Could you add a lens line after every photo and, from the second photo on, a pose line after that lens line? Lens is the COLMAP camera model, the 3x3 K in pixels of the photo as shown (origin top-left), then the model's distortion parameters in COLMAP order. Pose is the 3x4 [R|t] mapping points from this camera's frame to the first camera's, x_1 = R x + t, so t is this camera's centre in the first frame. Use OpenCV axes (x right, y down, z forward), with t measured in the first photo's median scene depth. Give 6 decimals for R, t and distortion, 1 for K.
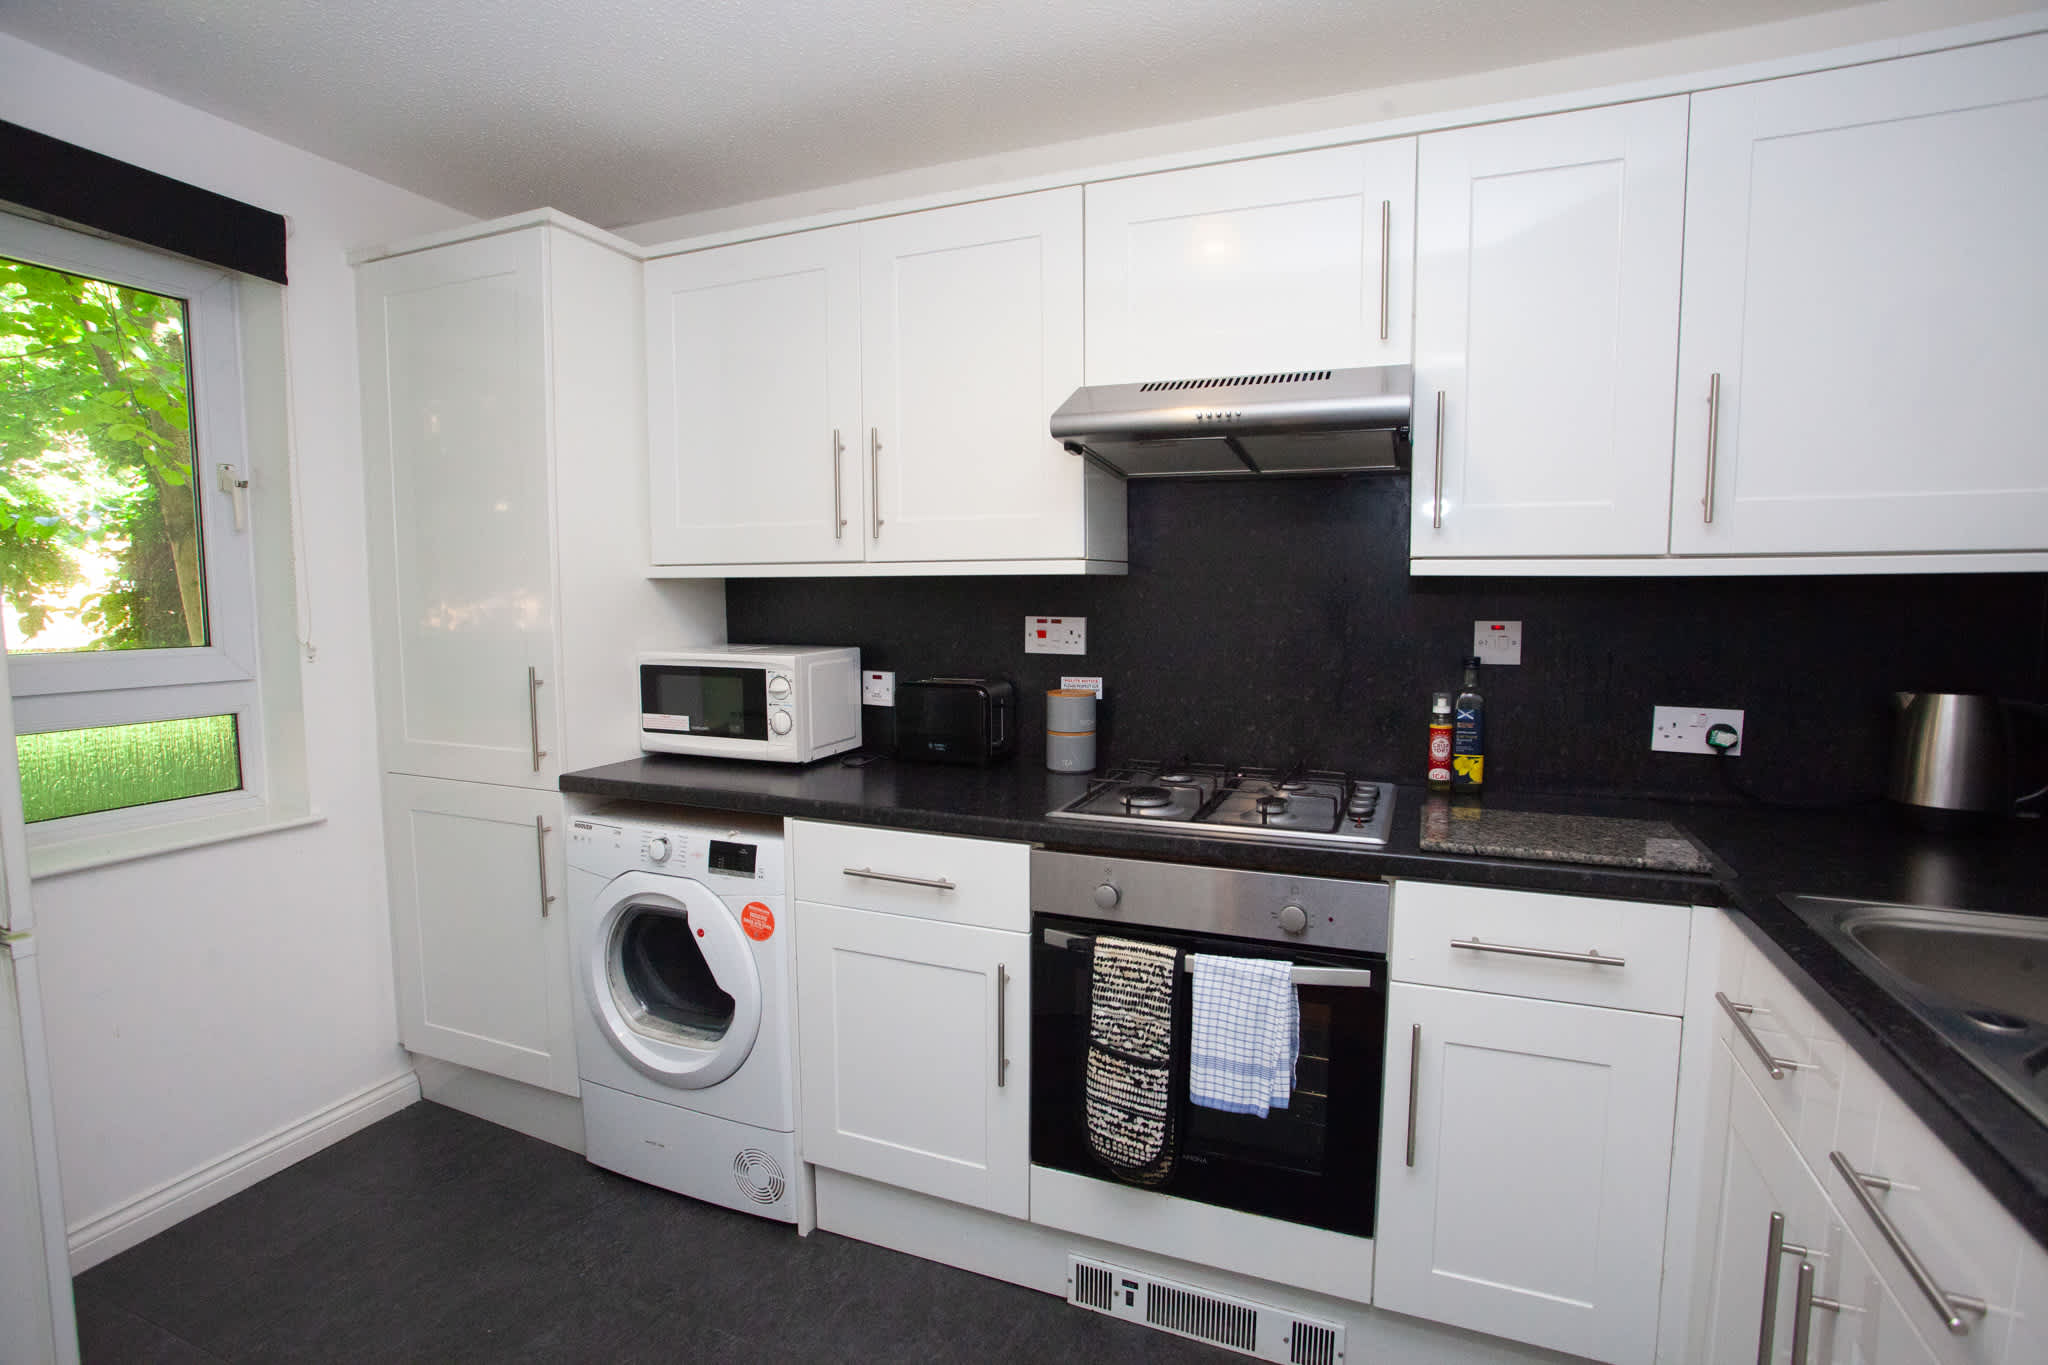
lens RADIAL K [[1013.8, 0, 1026.1], [0, 1013.8, 675.3], [0, 0, 1]] dist [-0.055838, 0.024759]
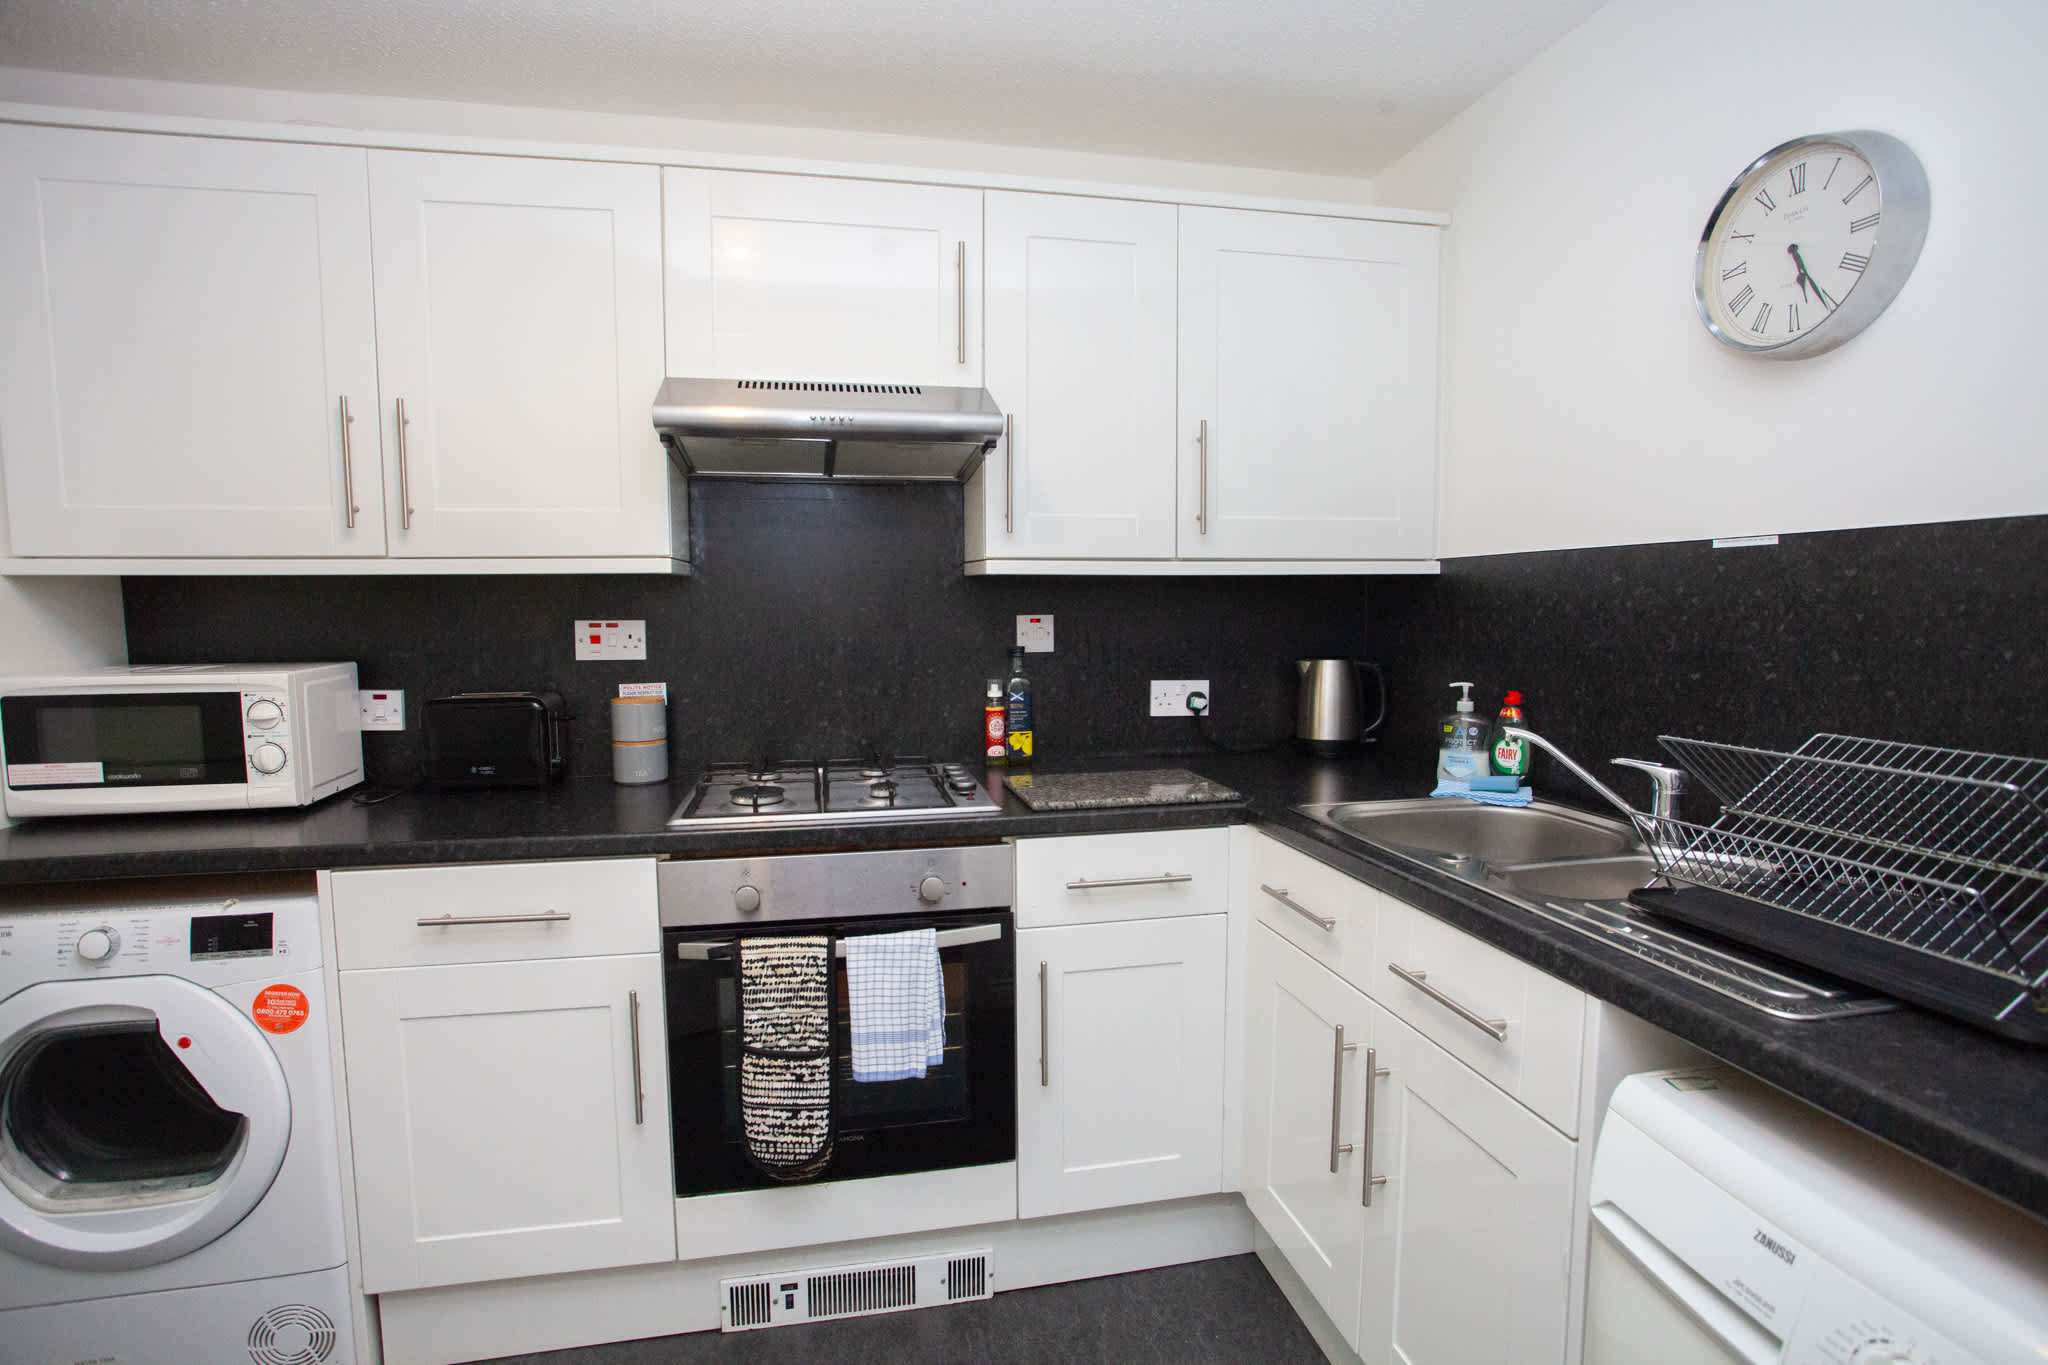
lens RADIAL K [[1013.8, 0, 1022.4], [0, 1013.8, 675.0], [0, 0, 1]] dist [-0.055838, 0.024759]
pose [[0.829493, -0.044455, 0.556745, -0.208776], [0.052484, 0.998621, 0.001544, 0.013231], [-0.556046, 0.027940, 0.830682, 0.030124]]
